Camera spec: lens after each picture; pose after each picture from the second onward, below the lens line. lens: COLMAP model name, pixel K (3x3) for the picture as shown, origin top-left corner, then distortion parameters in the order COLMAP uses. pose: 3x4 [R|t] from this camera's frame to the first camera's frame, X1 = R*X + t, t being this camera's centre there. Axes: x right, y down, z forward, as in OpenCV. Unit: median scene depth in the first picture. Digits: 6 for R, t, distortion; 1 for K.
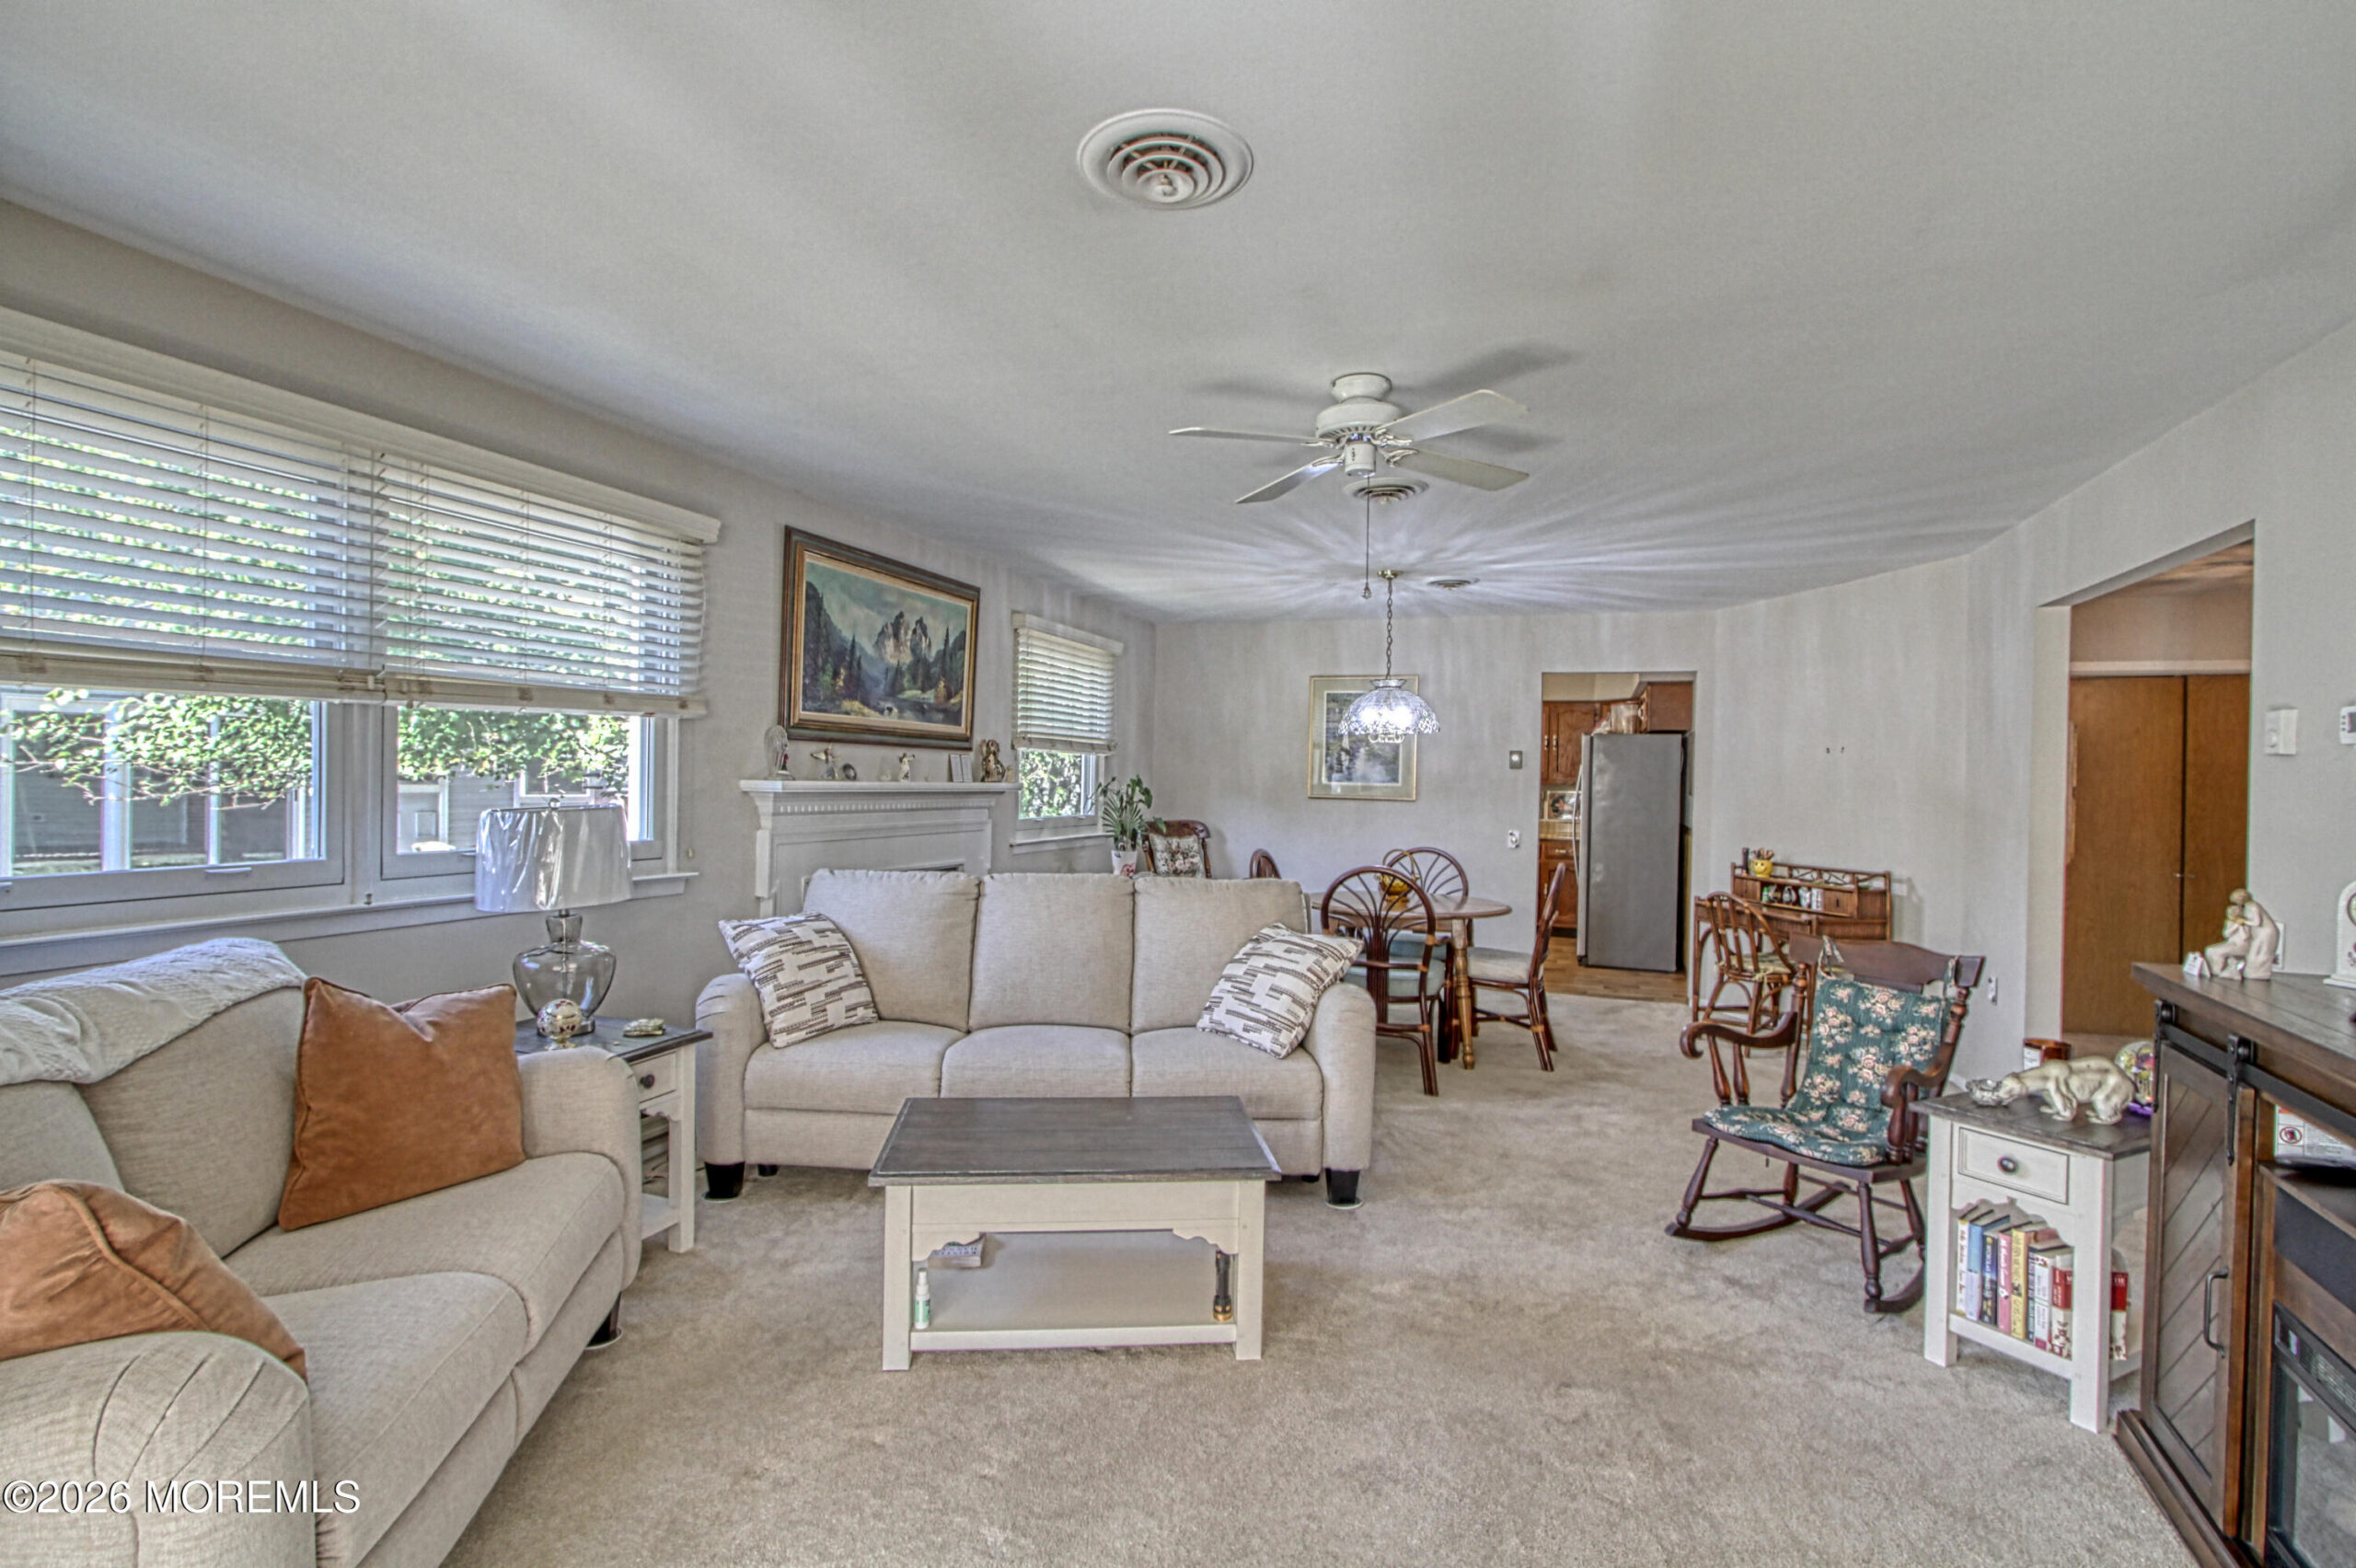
lens RADIAL K [[1117.9, 0, 1154.3], [0, 1117.9, 781.7], [0, 0, 1]] dist [-0.009628, 0.004487]
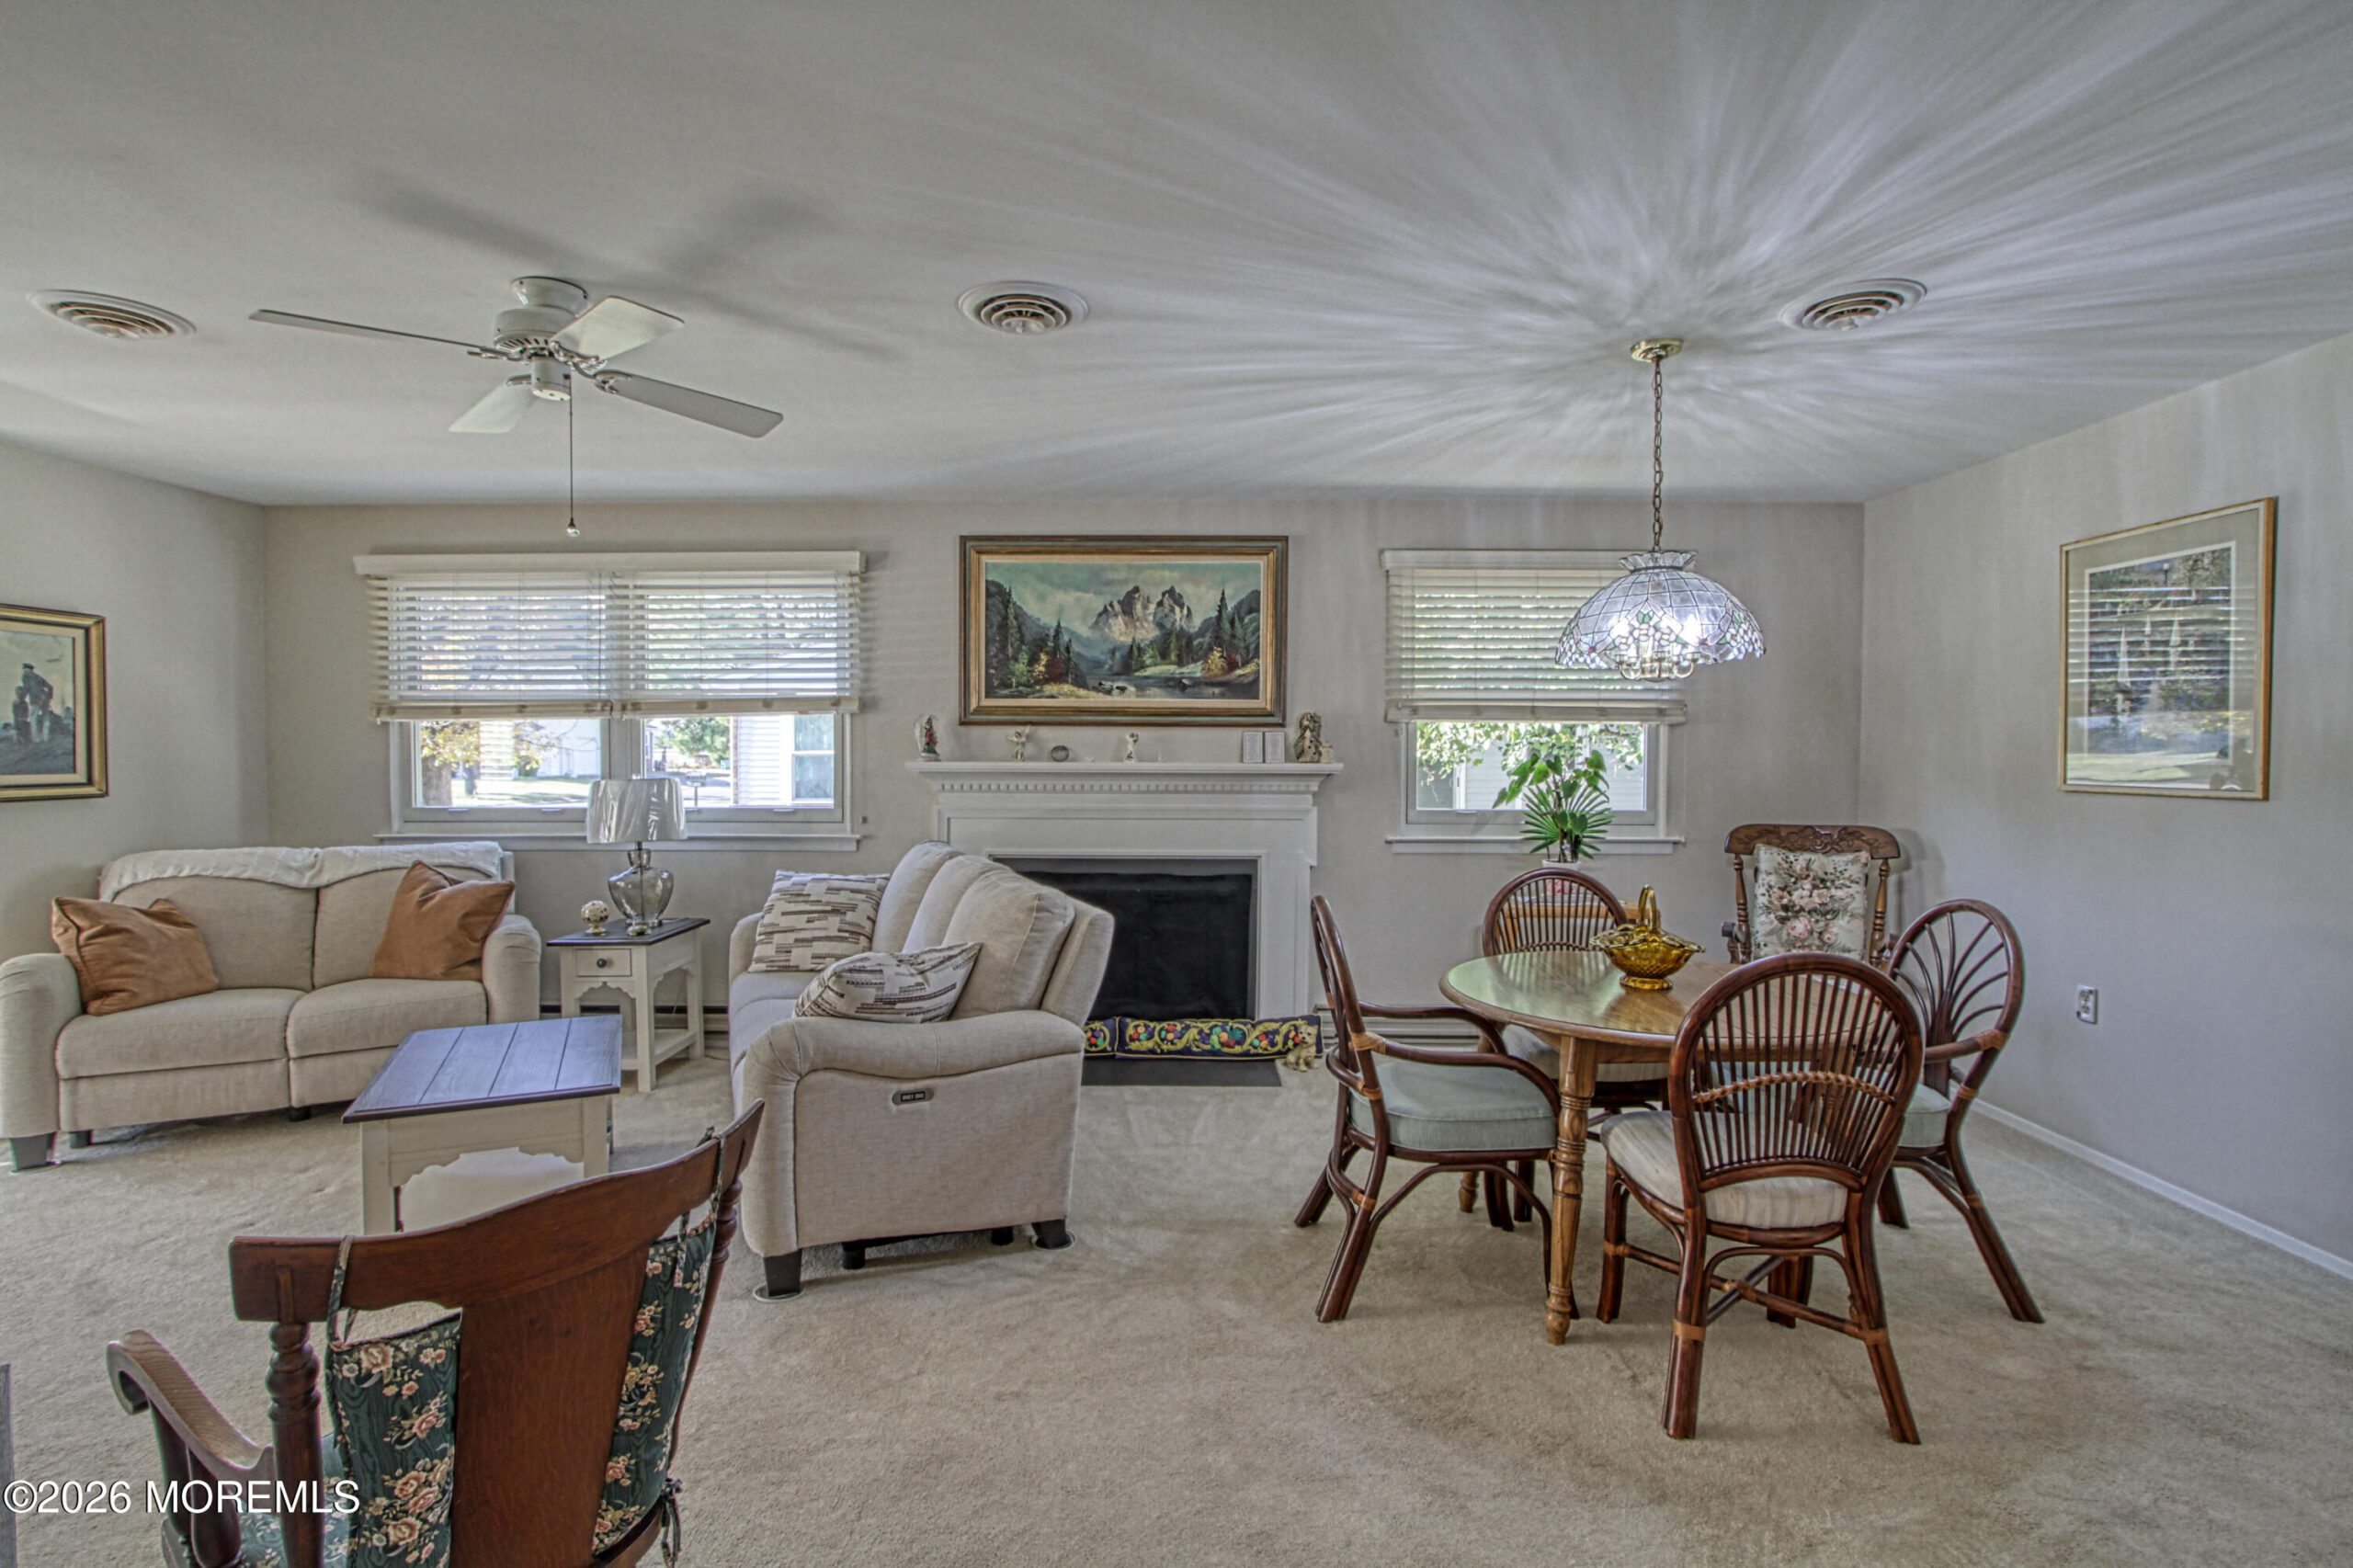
lens RADIAL K [[1116.6, 0, 1157.8], [0, 1116.6, 785.2], [0, 0, 1]] dist [-0.009628, 0.004487]
pose [[0.346014, 0.009277, -0.938184, 0.681398], [0.000679, 0.999948, 0.010138, 0.009739], [0.938229, -0.004145, 0.345990, 0.677722]]
